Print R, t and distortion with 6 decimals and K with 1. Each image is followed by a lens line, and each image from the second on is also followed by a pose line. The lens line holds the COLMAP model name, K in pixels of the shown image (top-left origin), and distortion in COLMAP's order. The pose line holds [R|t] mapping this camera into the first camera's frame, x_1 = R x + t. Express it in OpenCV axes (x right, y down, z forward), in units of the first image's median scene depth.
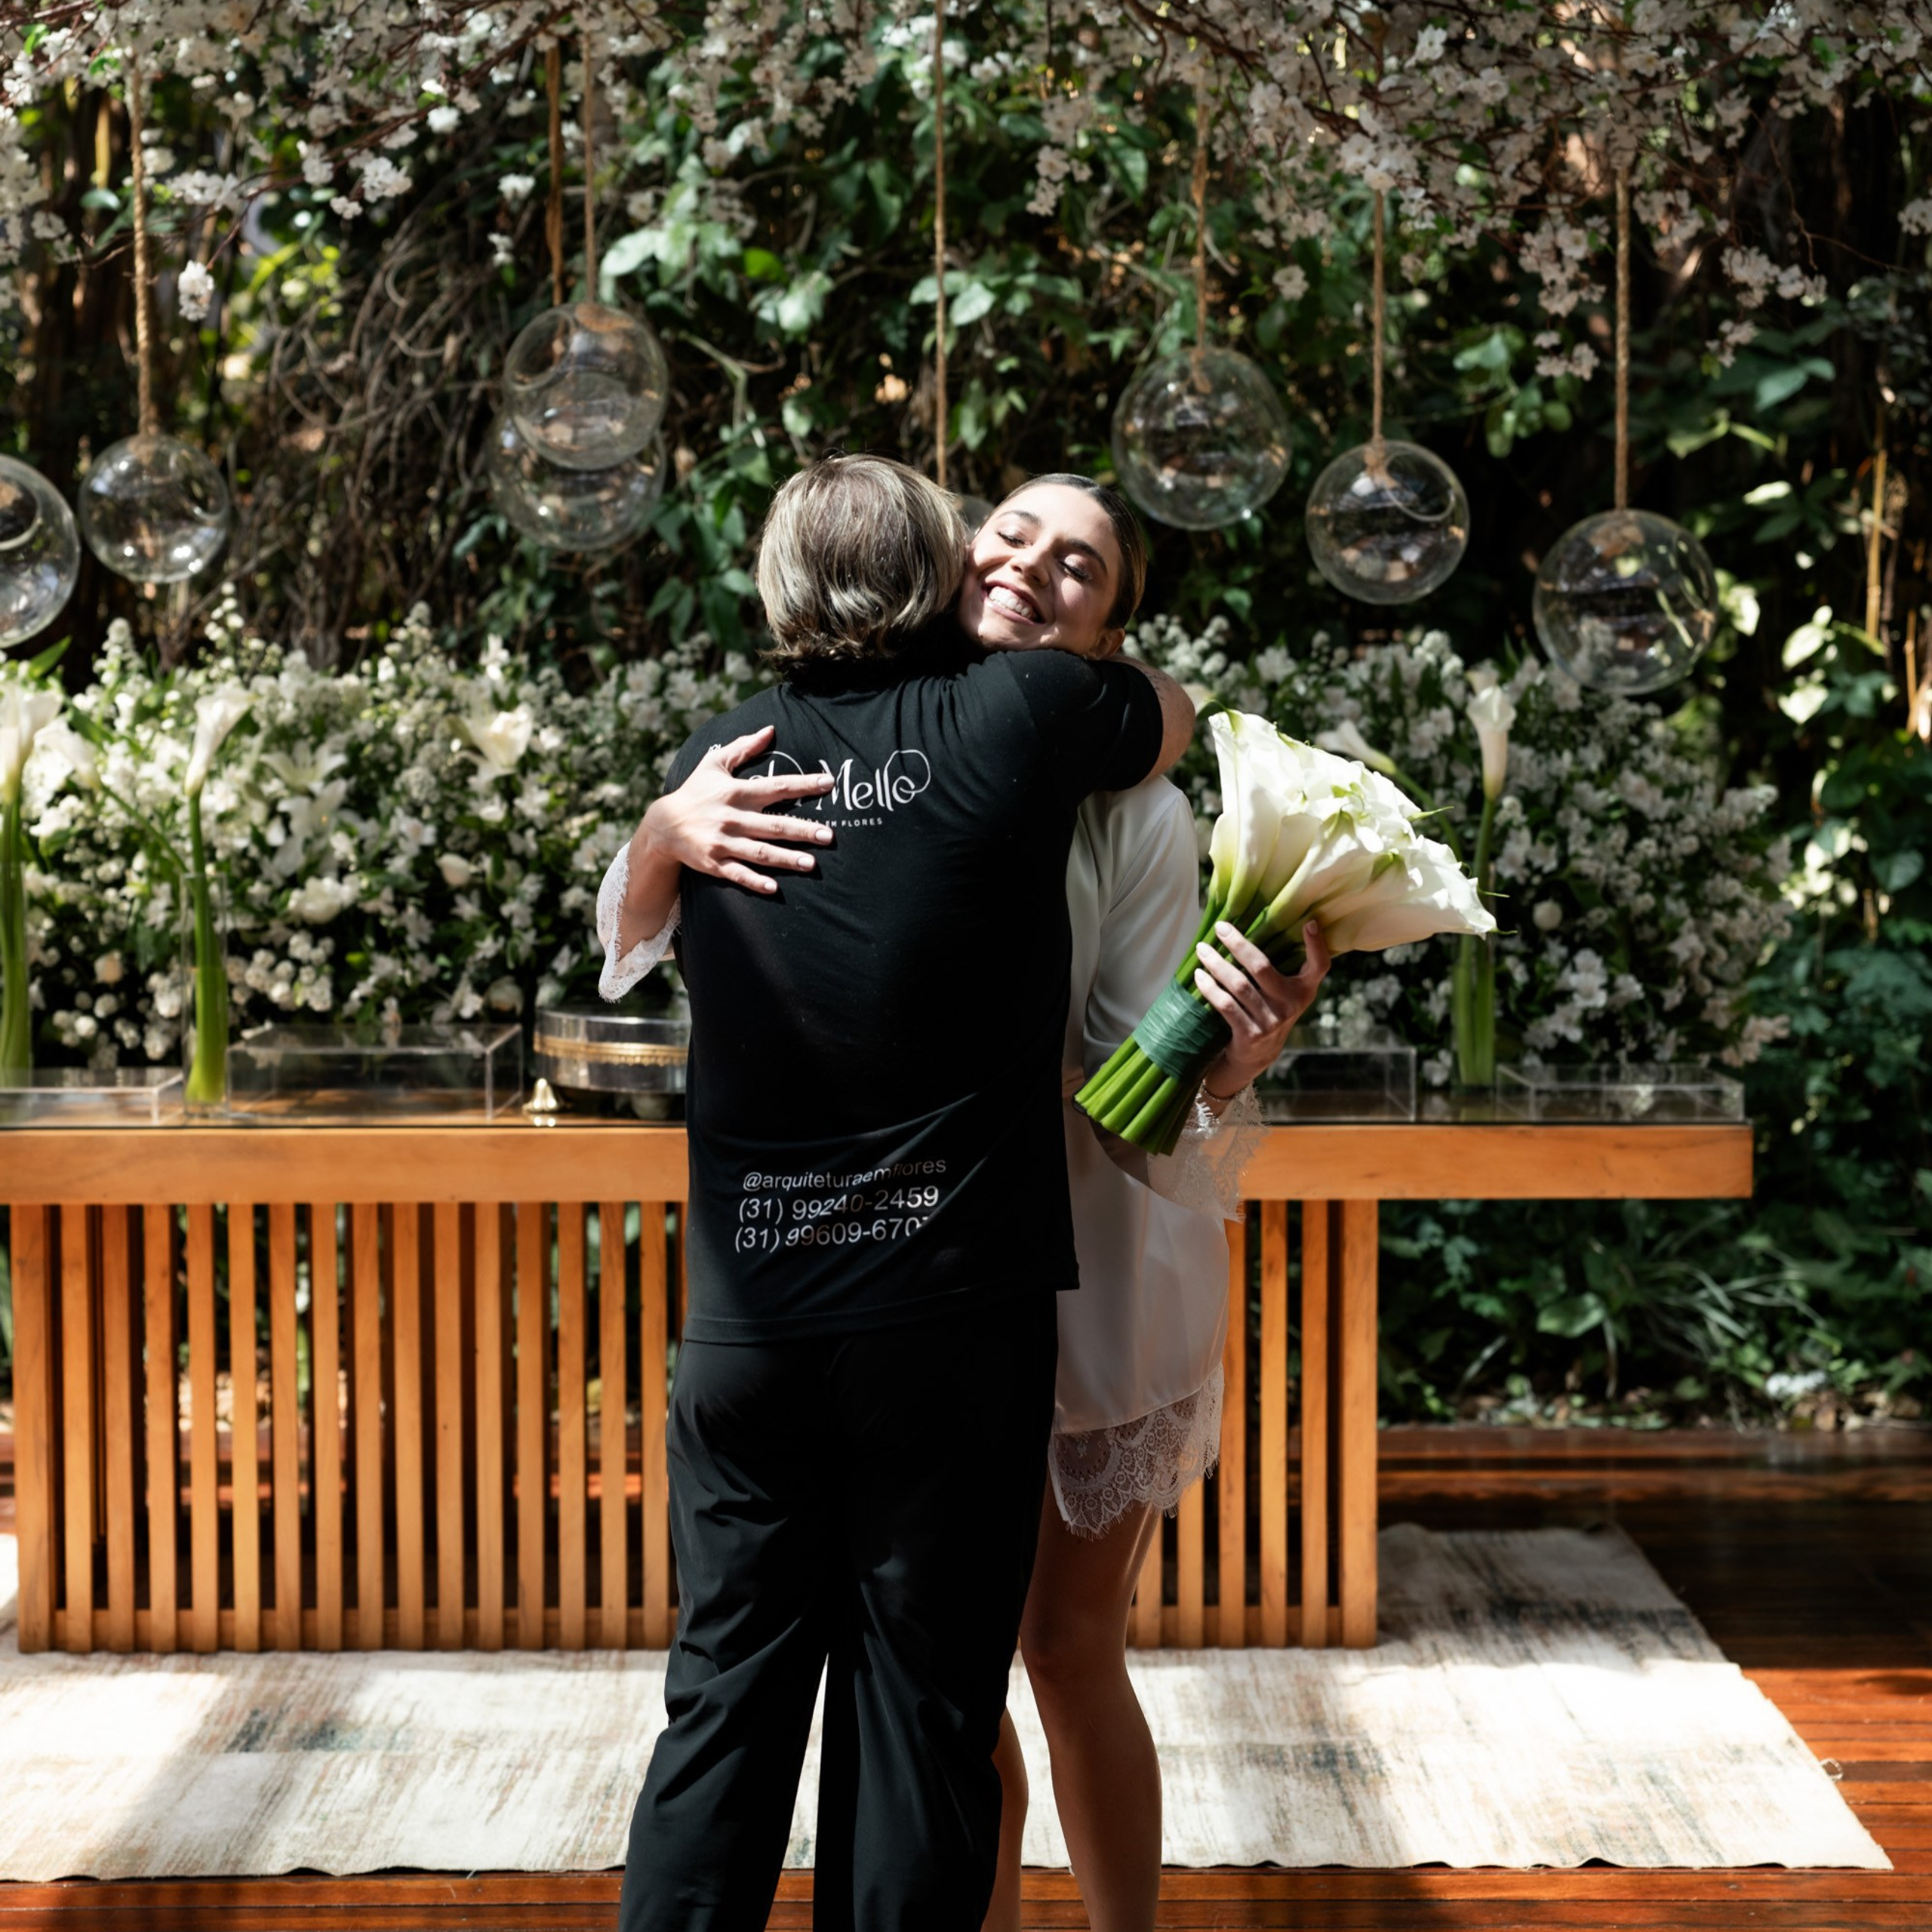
lens RADIAL K [[3342.1, 0, 1018.1], [0, 3342.1, 921.0], [0, 0, 1]] dist [0.130837, -0.100728]
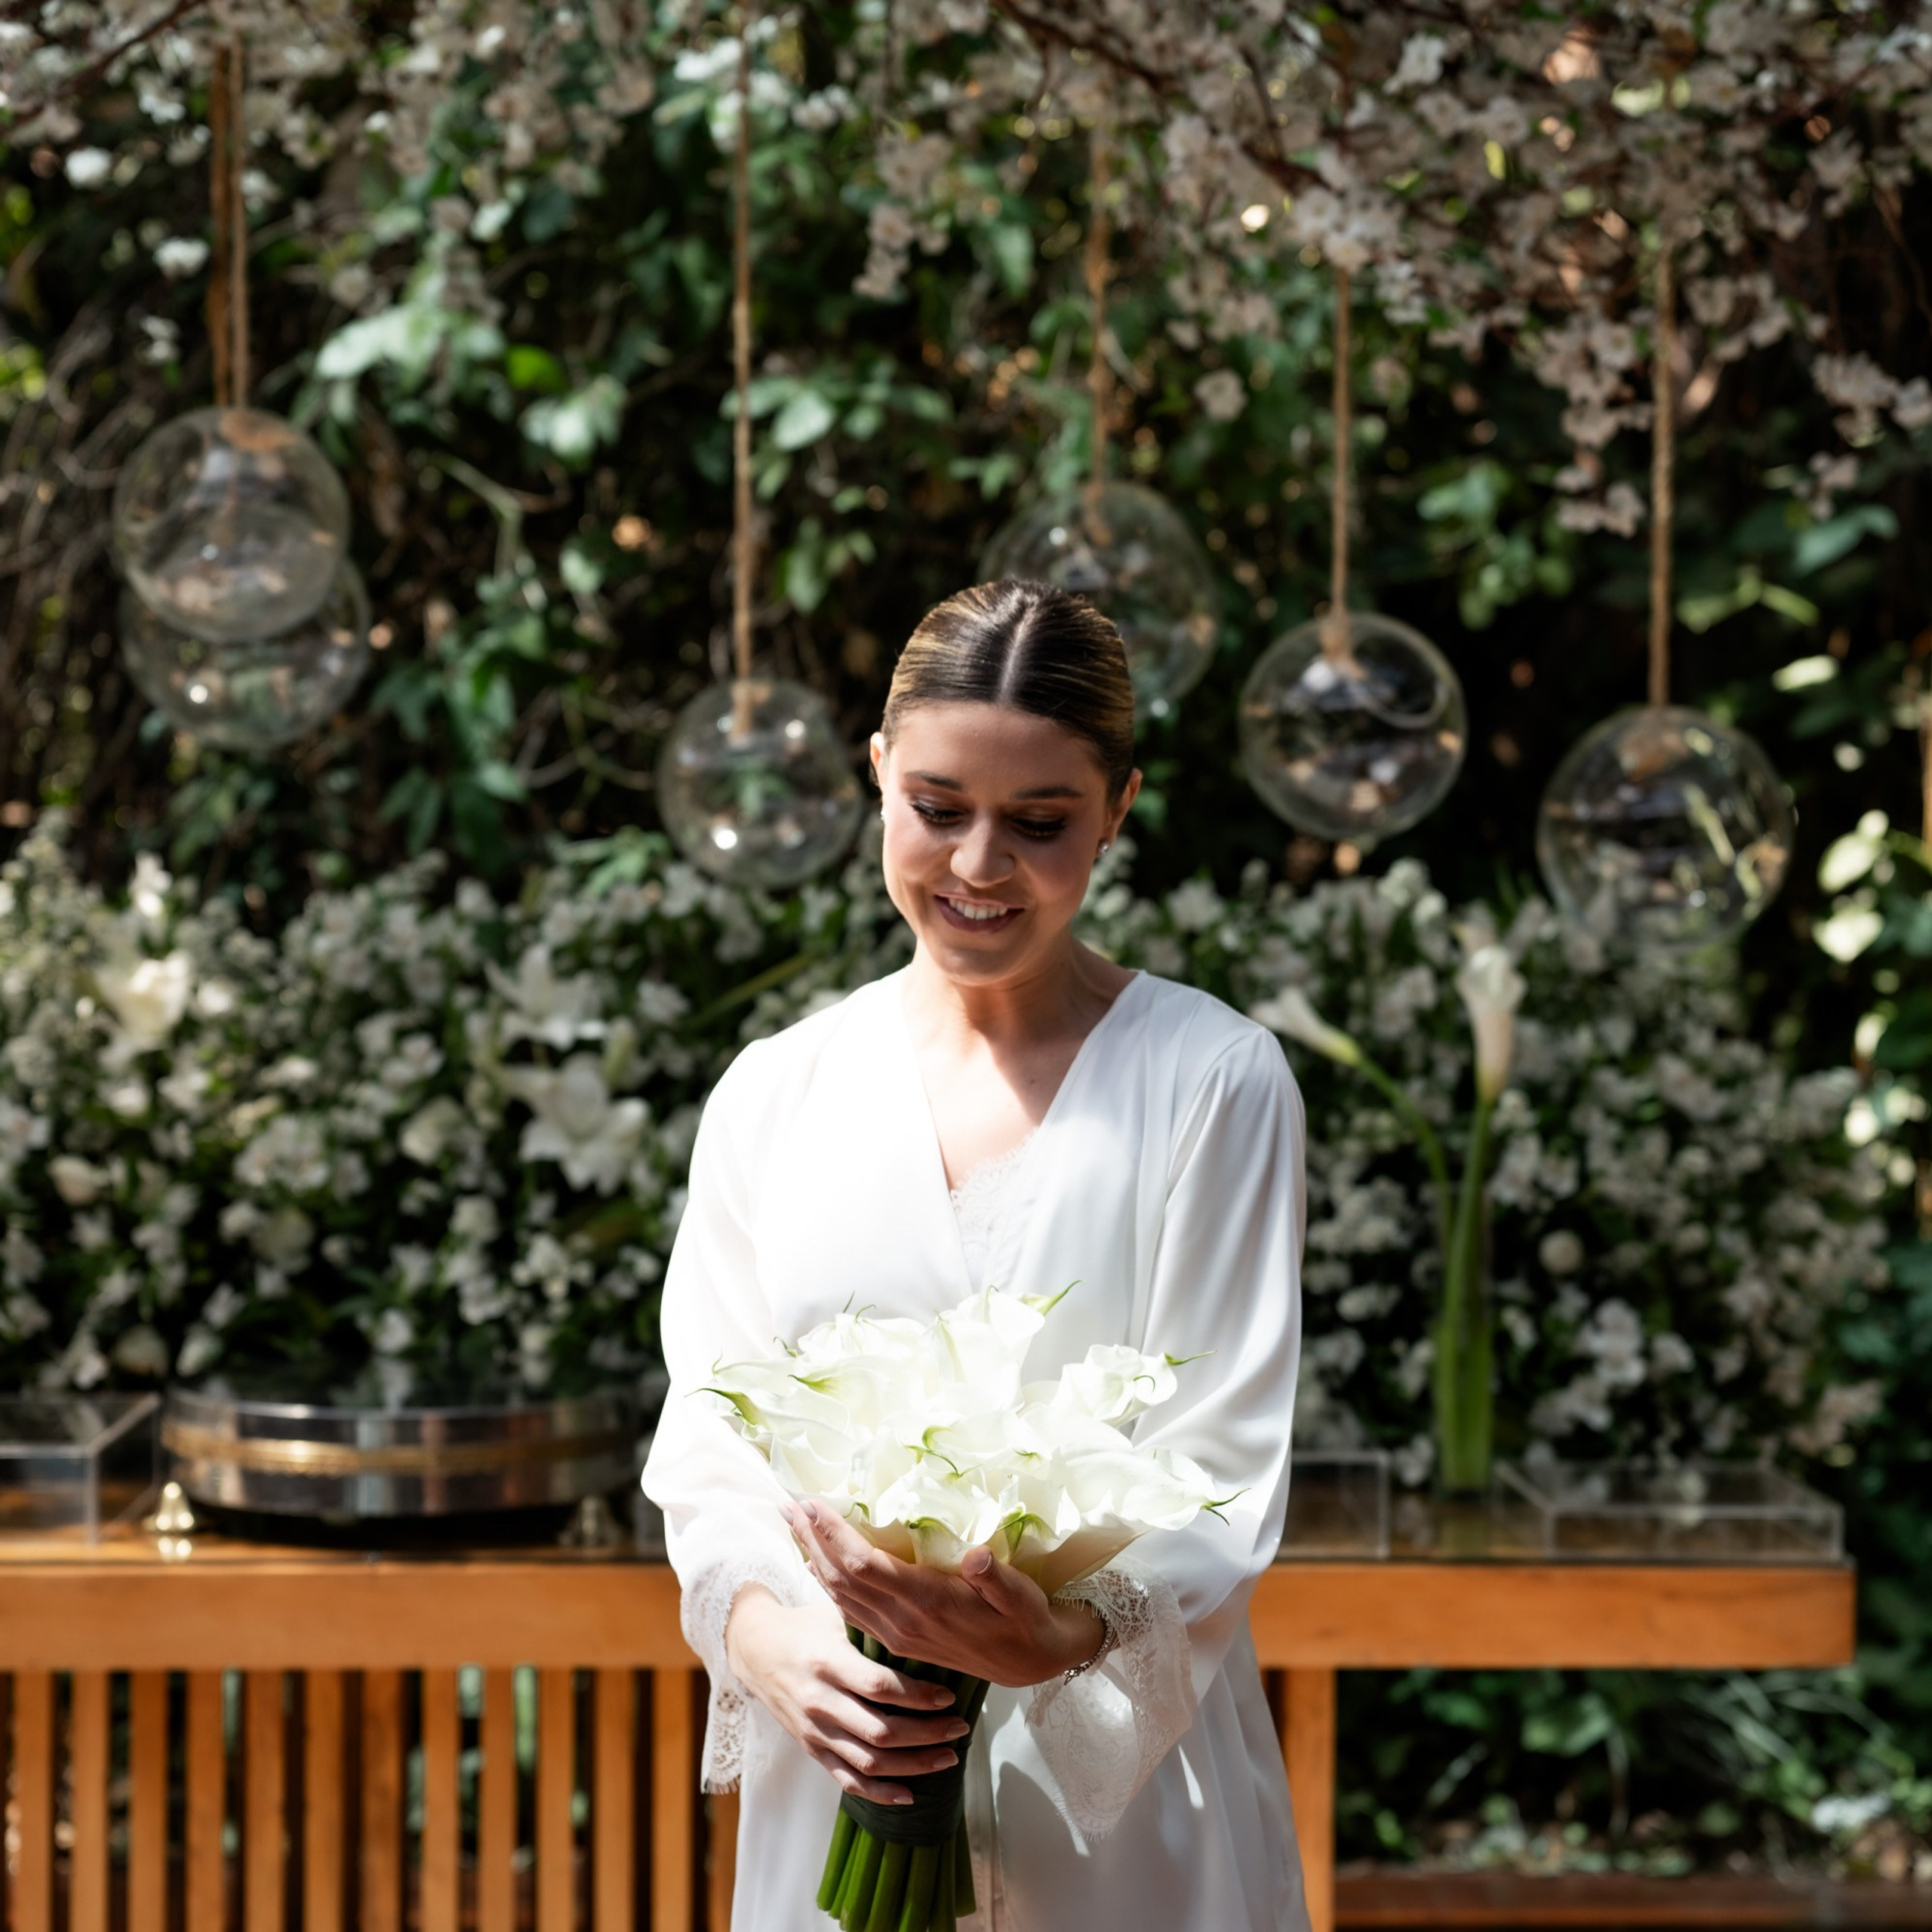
lens RADIAL K [[3542.4, 0, 985.8], [0, 3542.4, 1010.0], [0, 0, 1]] dist [0.102111, 0.001470]
pose [[0.999762, 0.008410, 0.020130, 0.014569], [-0.007962, 0.999720, -0.022266, -0.036006], [-0.020312, 0.022101, 0.999549, 0.213995]]
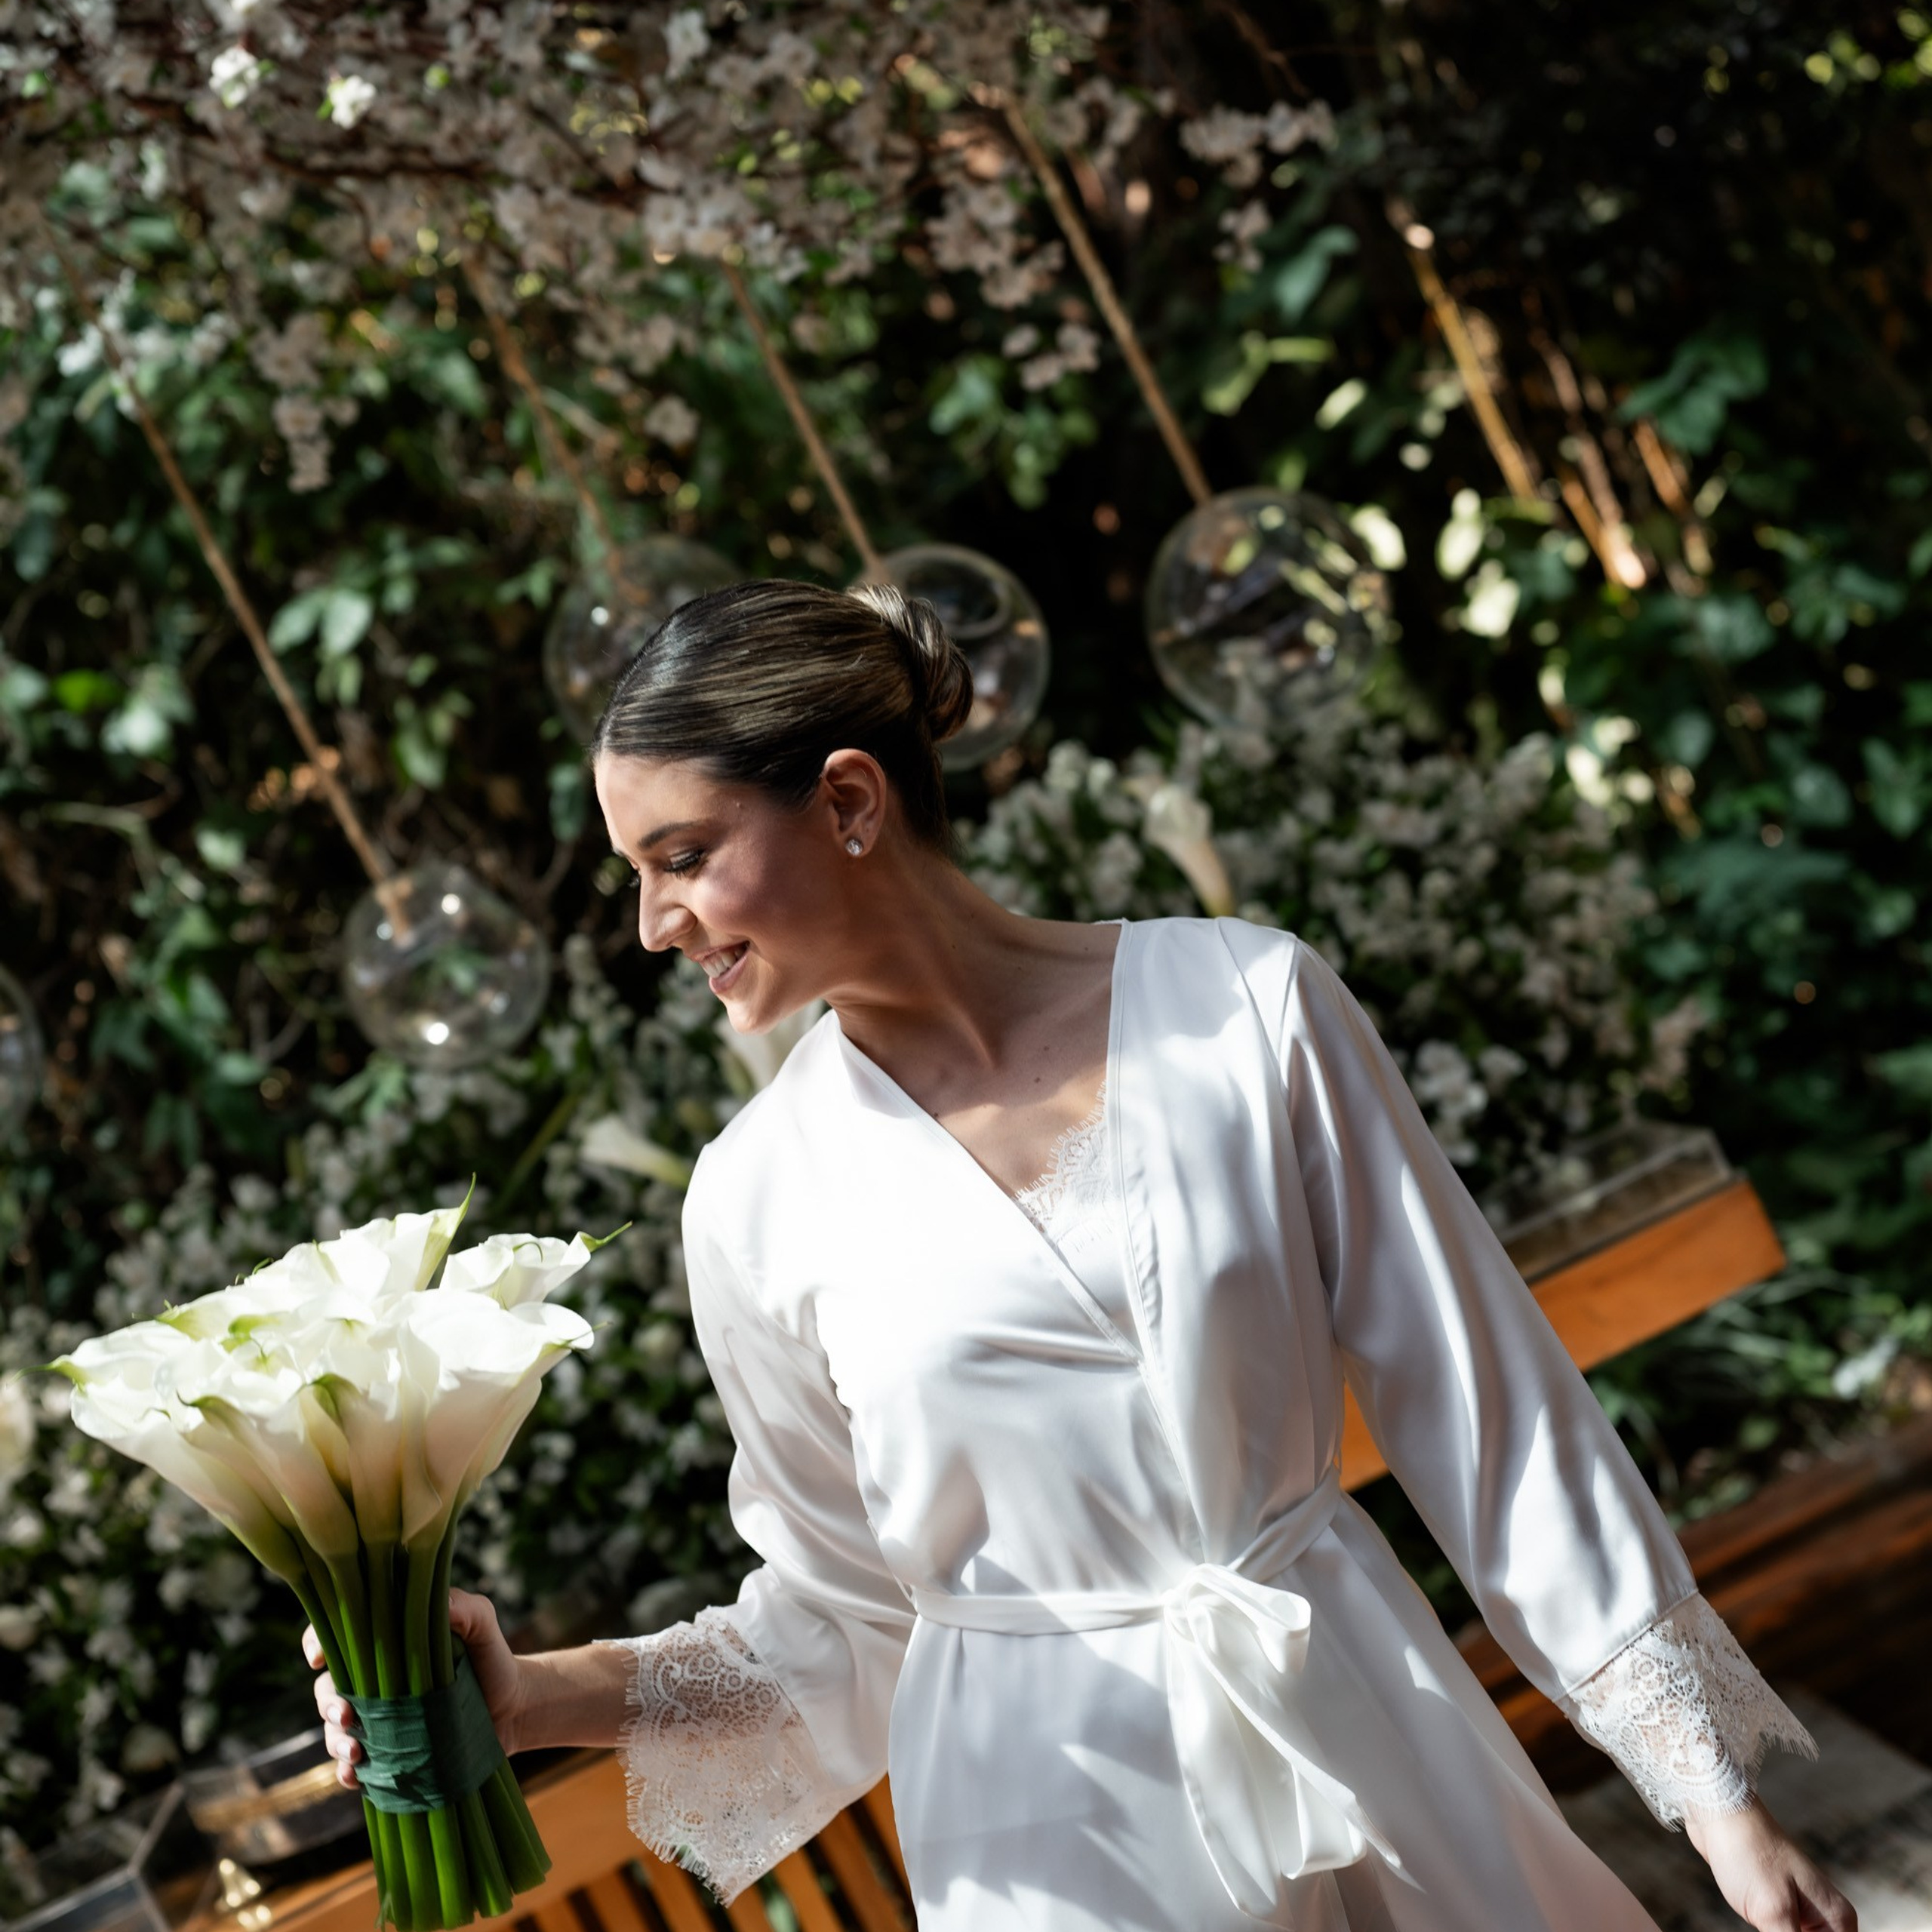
lens RADIAL K [[3327.8, 0, 940.6], [0, 3327.8, 1001.0], [0, 0, 1]] dist [0.135953, -0.268994]
pose [[0.895865, -0.441731, 0.047951, 0.038763], [0.442774, 0.896534, -0.013320, -0.037545], [-0.037106, 0.033165, 0.998761, 0.248882]]
